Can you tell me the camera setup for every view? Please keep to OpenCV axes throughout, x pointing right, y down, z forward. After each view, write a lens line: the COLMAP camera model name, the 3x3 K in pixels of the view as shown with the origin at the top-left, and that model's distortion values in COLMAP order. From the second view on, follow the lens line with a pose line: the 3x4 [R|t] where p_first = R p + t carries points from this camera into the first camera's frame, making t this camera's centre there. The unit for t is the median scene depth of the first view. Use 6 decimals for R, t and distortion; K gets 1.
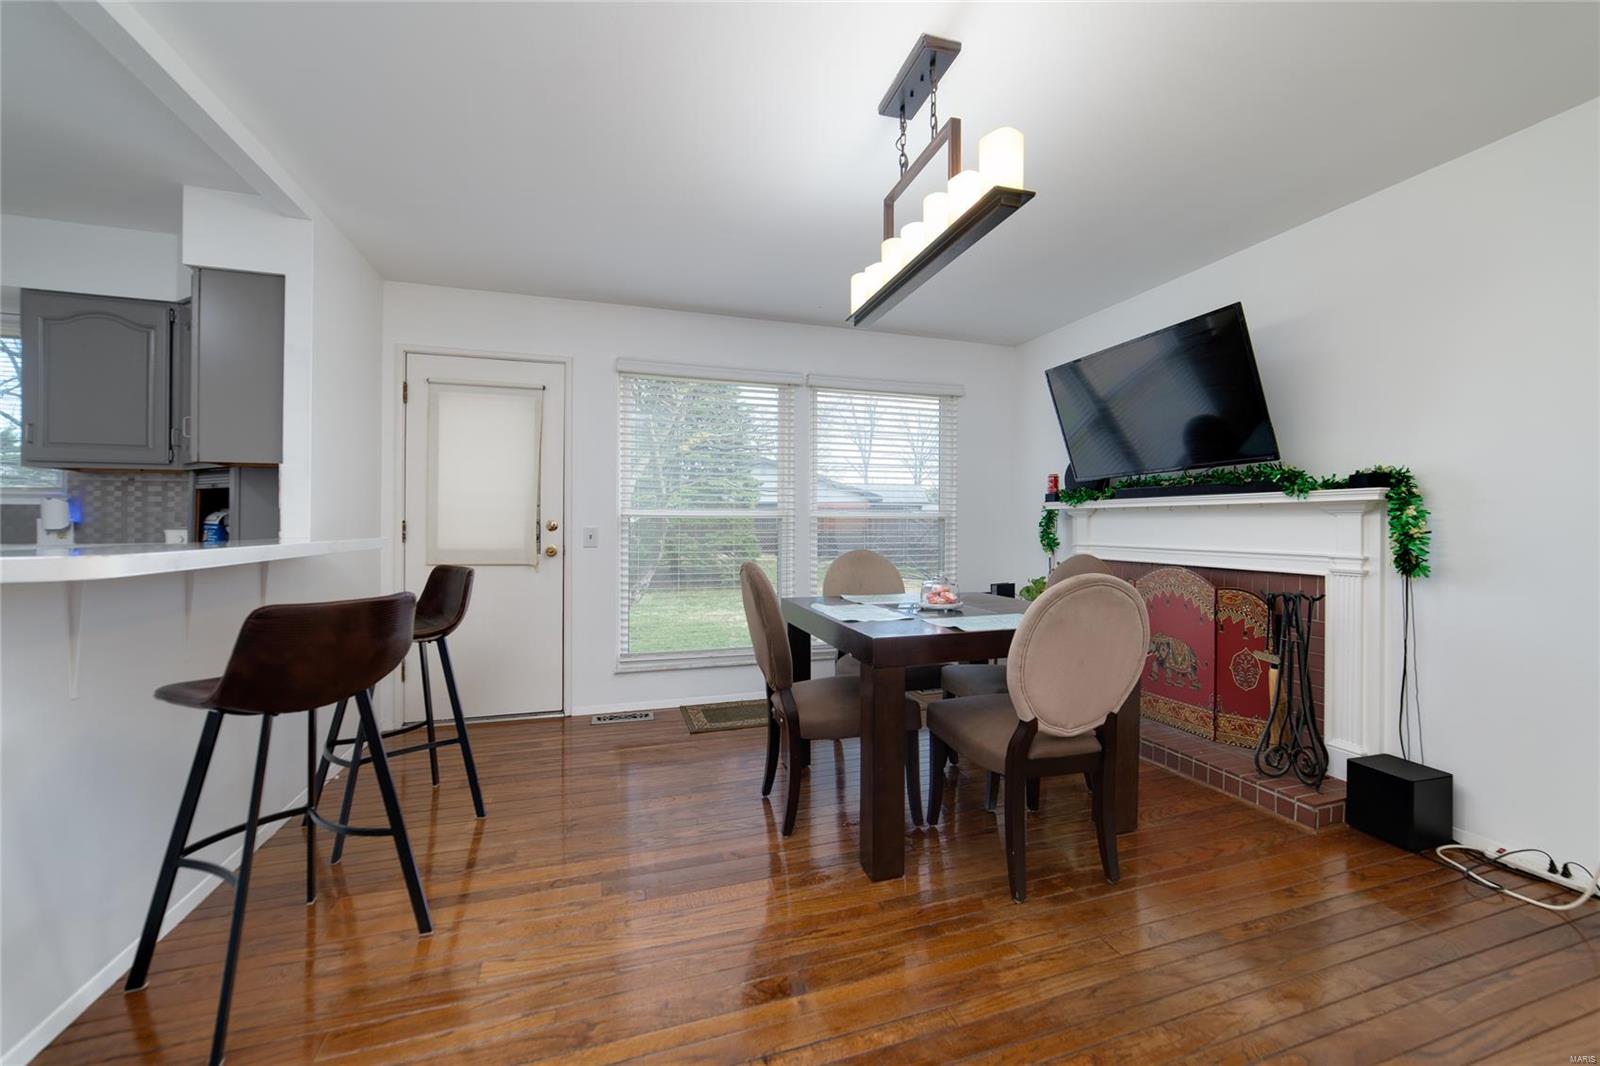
lens RADIAL K [[622.2, 0, 809.3], [0, 622.2, 527.2], [0, 0, 1]] dist [-0.033150, 0.009317]
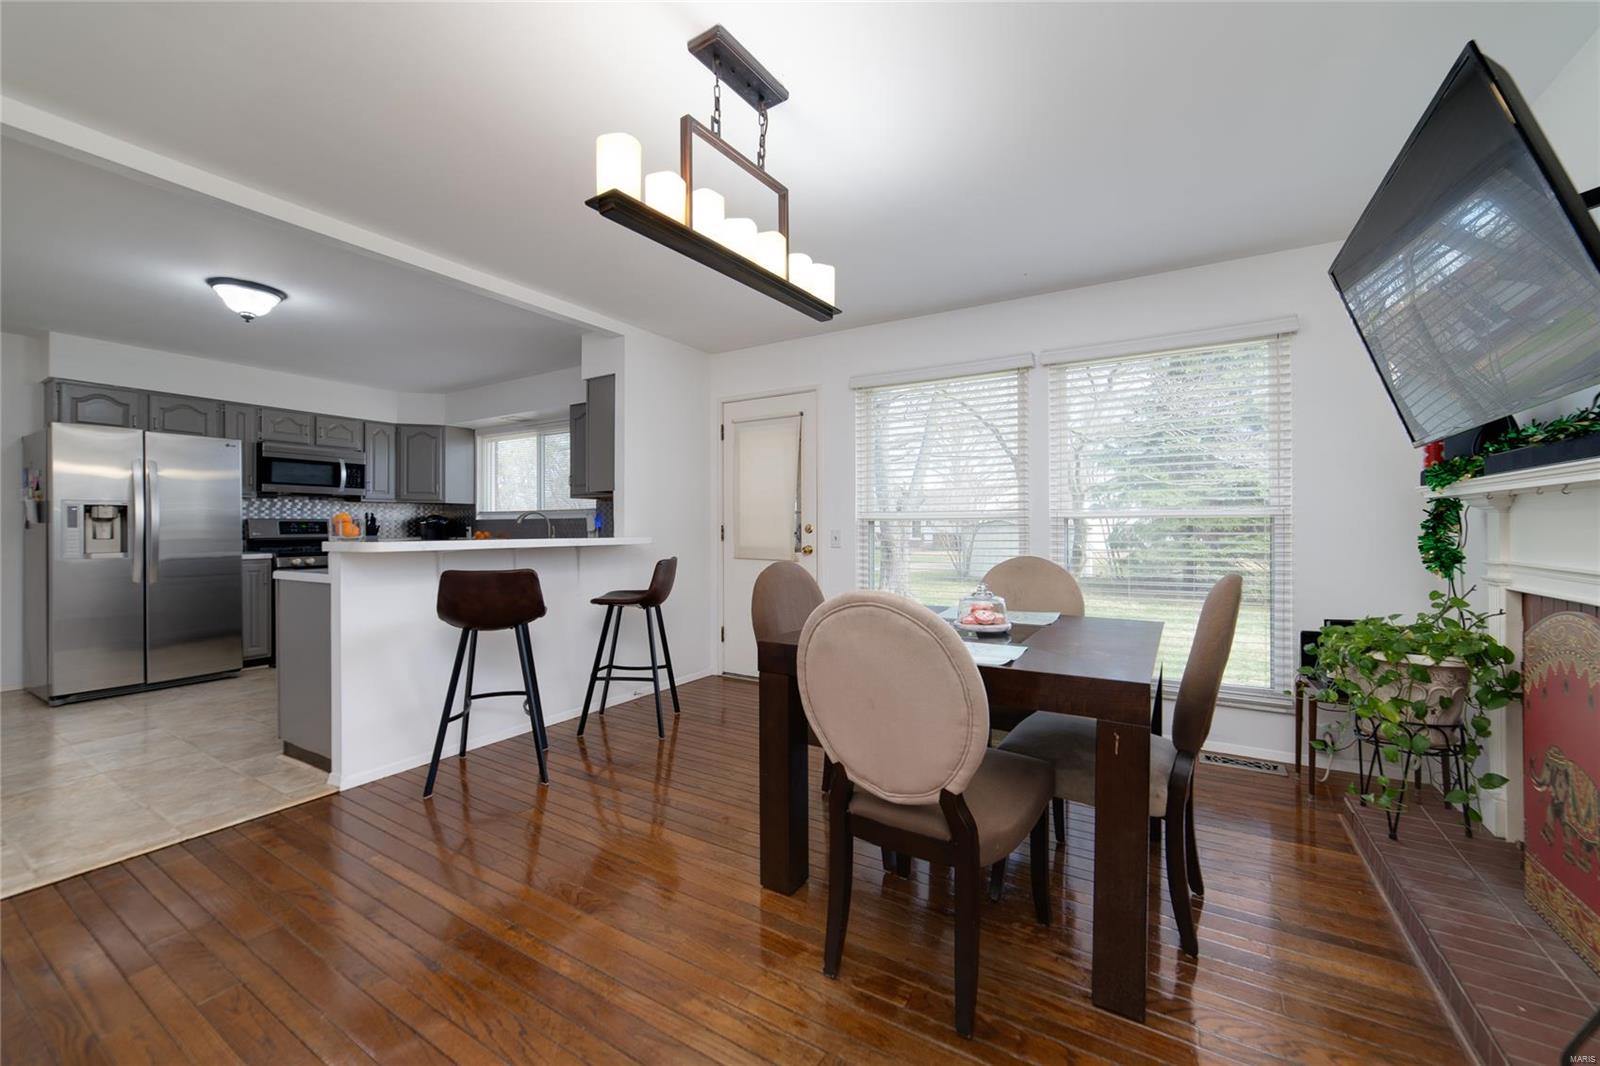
lens RADIAL K [[622.2, 0, 809.3], [0, 622.2, 527.2], [0, 0, 1]] dist [-0.033150, 0.009317]
pose [[0.653216, -0.003239, -0.757164, 0.499118], [0.001080, 0.999994, -0.003346, -0.000460], [0.757171, 0.001368, 0.653216, 0.222769]]
